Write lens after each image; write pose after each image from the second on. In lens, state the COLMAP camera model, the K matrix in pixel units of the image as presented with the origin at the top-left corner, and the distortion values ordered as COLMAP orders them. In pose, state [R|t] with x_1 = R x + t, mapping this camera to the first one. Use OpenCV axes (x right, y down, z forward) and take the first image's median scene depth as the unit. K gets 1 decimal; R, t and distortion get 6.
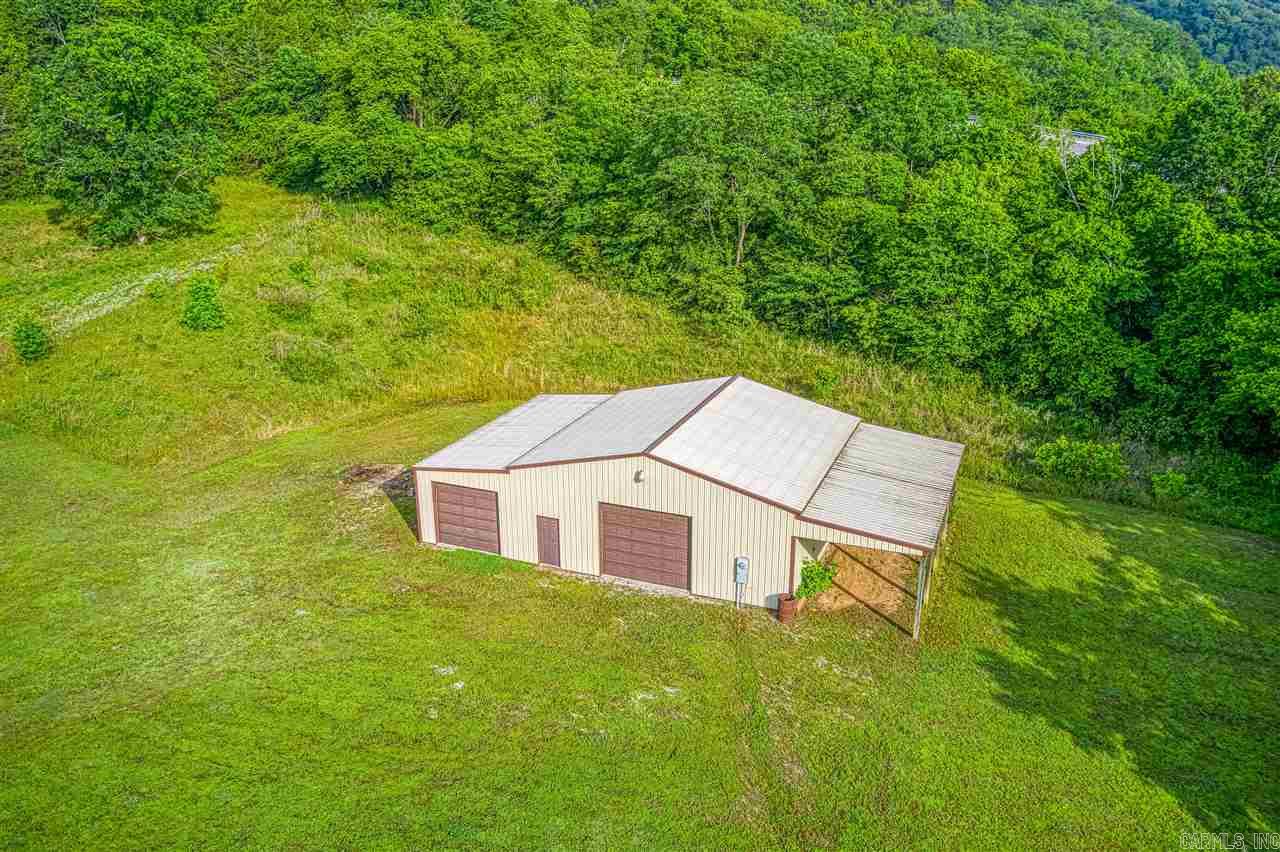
lens RADIAL K [[1036.0, 0, 636.4], [0, 1036.0, 425.1], [0, 0, 1]] dist [-0.075592, -0.000964]
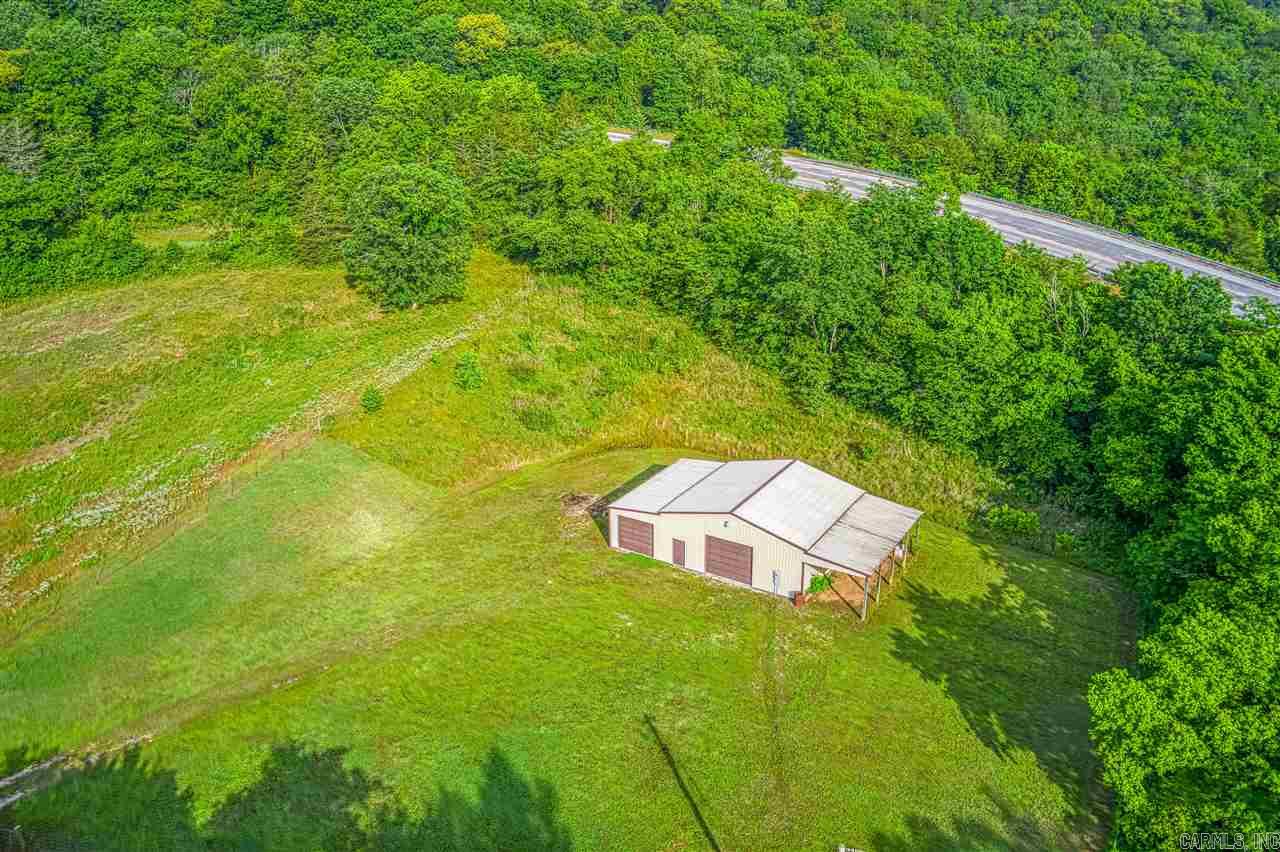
lens RADIAL K [[1036.0, 0, 636.4], [0, 1036.0, 425.1], [0, 0, 1]] dist [-0.075592, -0.000964]
pose [[0.986667, 0.054642, -0.153304, 0.067025], [-0.049569, 0.998095, 0.036721, -0.108080], [0.155018, -0.028633, 0.987497, -0.502742]]
